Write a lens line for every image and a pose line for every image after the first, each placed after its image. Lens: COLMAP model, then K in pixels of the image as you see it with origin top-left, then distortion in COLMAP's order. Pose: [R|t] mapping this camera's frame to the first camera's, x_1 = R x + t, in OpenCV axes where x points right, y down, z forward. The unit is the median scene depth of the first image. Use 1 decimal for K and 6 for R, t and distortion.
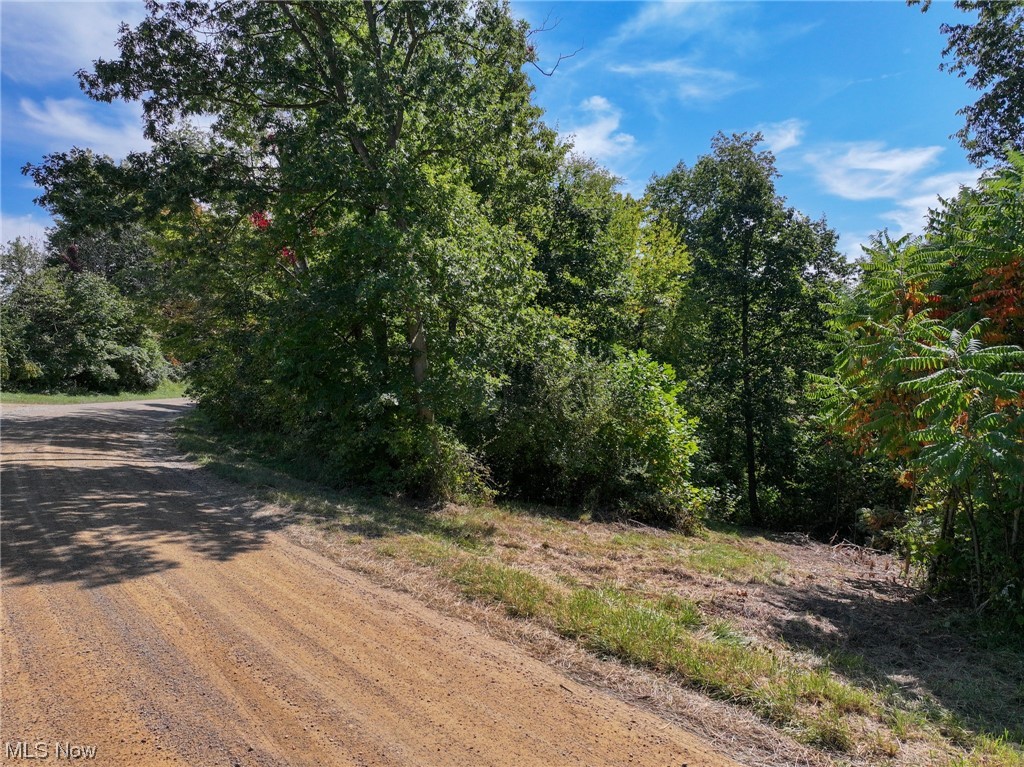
lens RADIAL K [[705.2, 0, 513.3], [0, 705.2, 370.0], [0, 0, 1]] dist [-0.002143, -0.000208]
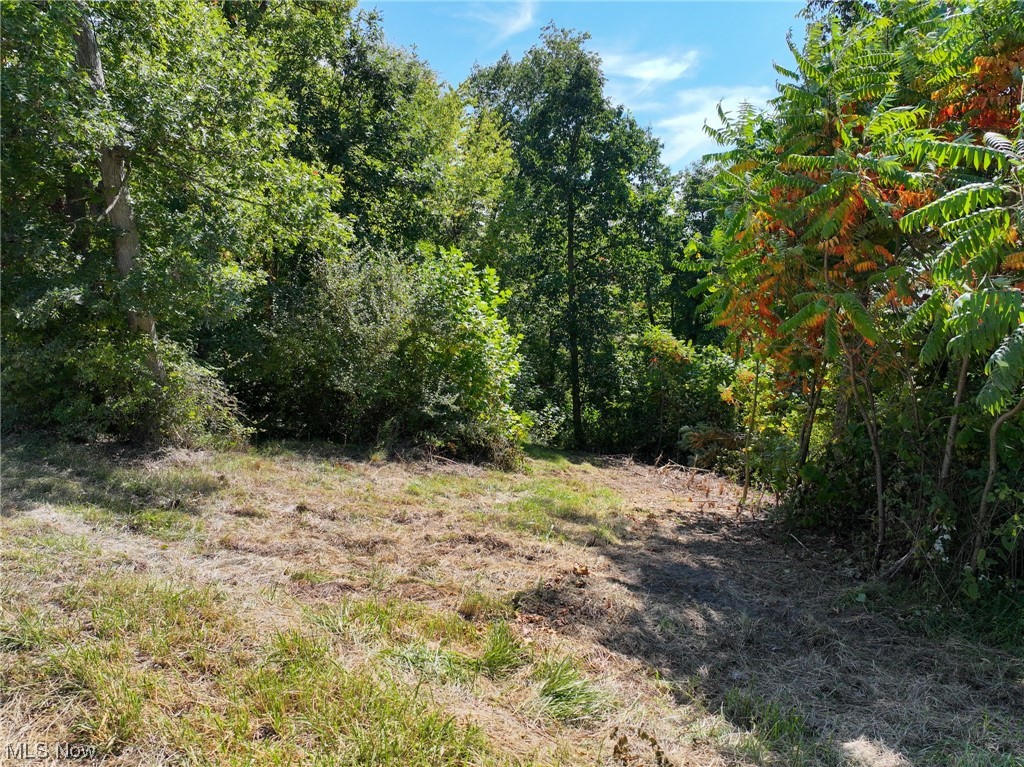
lens RADIAL K [[705.2, 0, 513.3], [0, 705.2, 370.0], [0, 0, 1]] dist [-0.002143, -0.000208]
pose [[0.970215, -0.023274, 0.241123, 0.047669], [-0.001772, 0.994665, 0.103140, 0.026449], [-0.242237, -0.100495, 0.964998, 0.176500]]
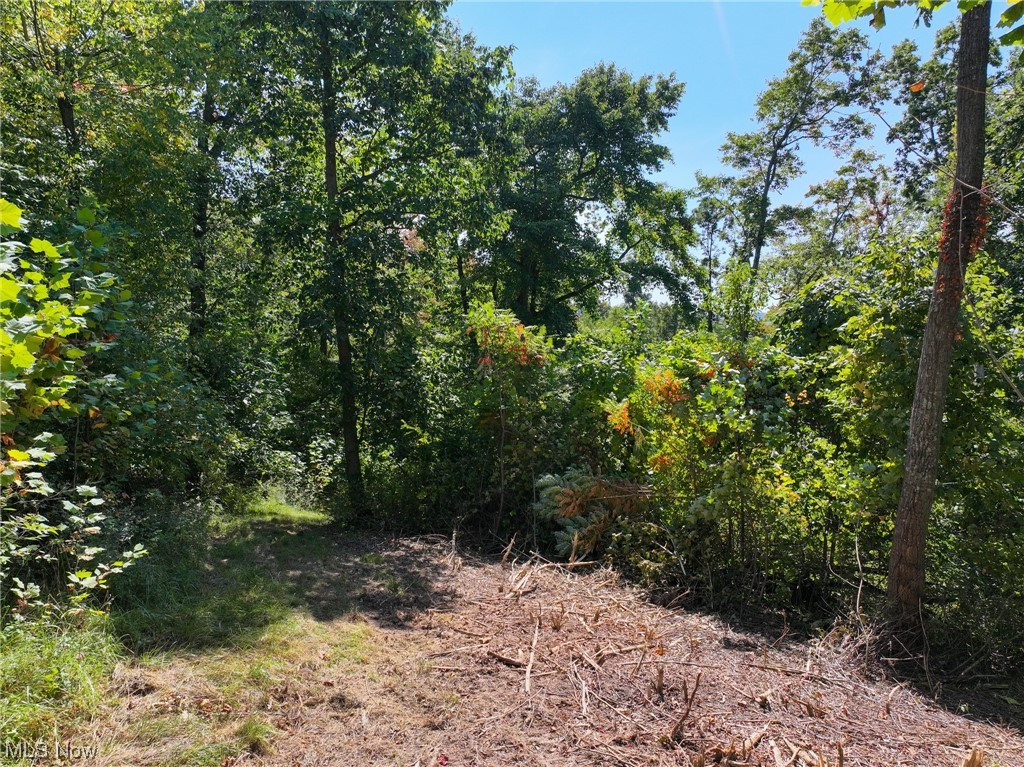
lens RADIAL K [[705.2, 0, 513.3], [0, 705.2, 370.0], [0, 0, 1]] dist [-0.002143, -0.000208]
pose [[0.862253, -0.036338, 0.505173, 0.258501], [-0.003667, 0.996949, 0.077972, 0.092938], [-0.506465, -0.069084, 0.859489, 0.705326]]
